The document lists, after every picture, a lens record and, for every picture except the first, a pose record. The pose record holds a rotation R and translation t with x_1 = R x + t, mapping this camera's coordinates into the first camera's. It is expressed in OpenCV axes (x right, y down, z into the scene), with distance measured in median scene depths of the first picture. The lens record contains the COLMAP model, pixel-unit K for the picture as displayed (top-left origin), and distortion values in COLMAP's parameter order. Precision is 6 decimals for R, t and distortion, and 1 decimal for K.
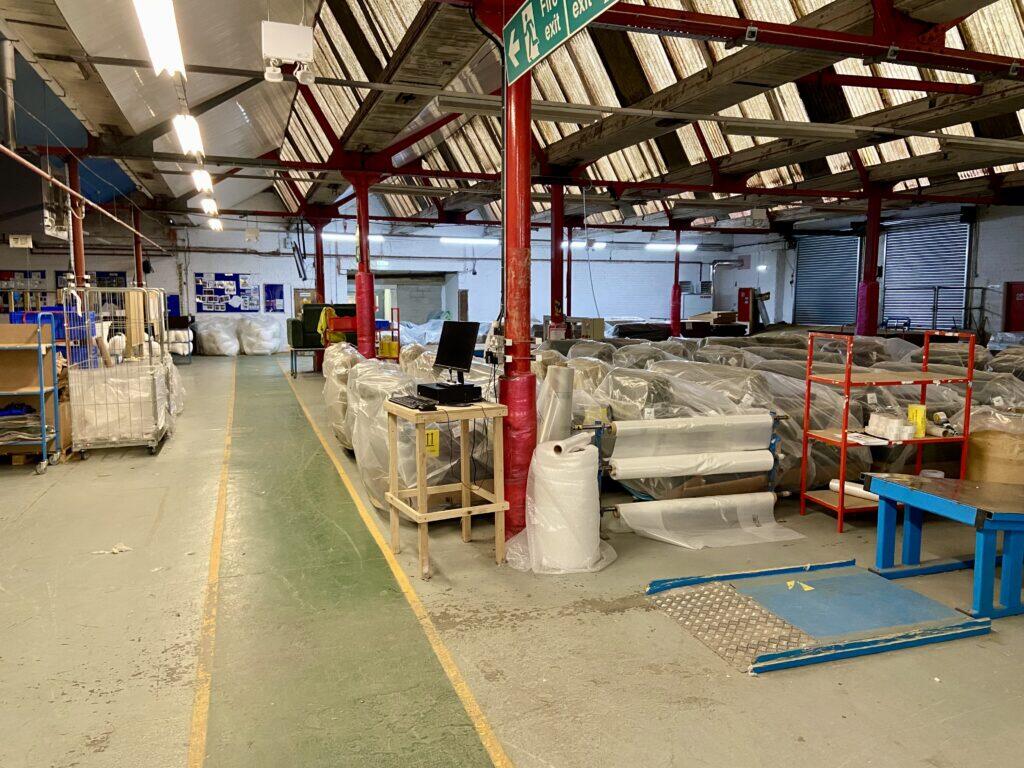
lens RADIAL K [[753.8, 0, 512.0], [0, 753.8, 367.8], [0, 0, 1]] dist [0.120763, -0.160246]
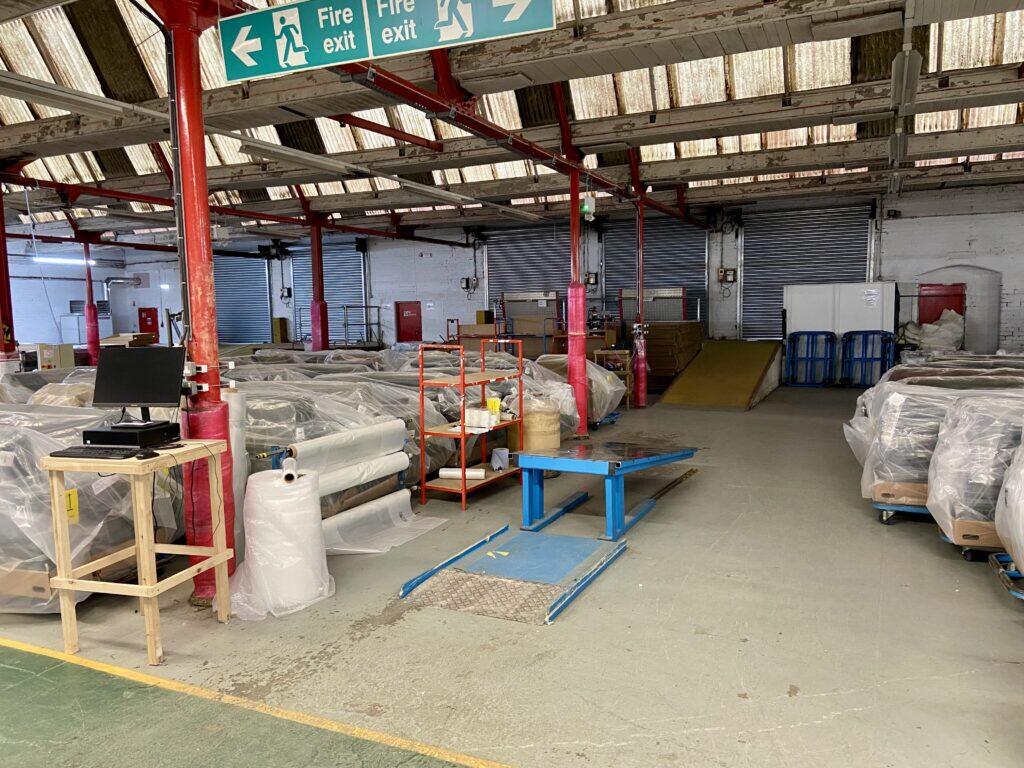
lens RADIAL K [[753.8, 0, 512.0], [0, 753.8, 367.8], [0, 0, 1]] dist [0.120763, -0.160246]
pose [[0.697056, -0.067832, 0.713801, -0.335029], [0.086297, 0.996215, 0.010397, -0.011287], [-0.711805, 0.054352, 0.700271, 0.109275]]
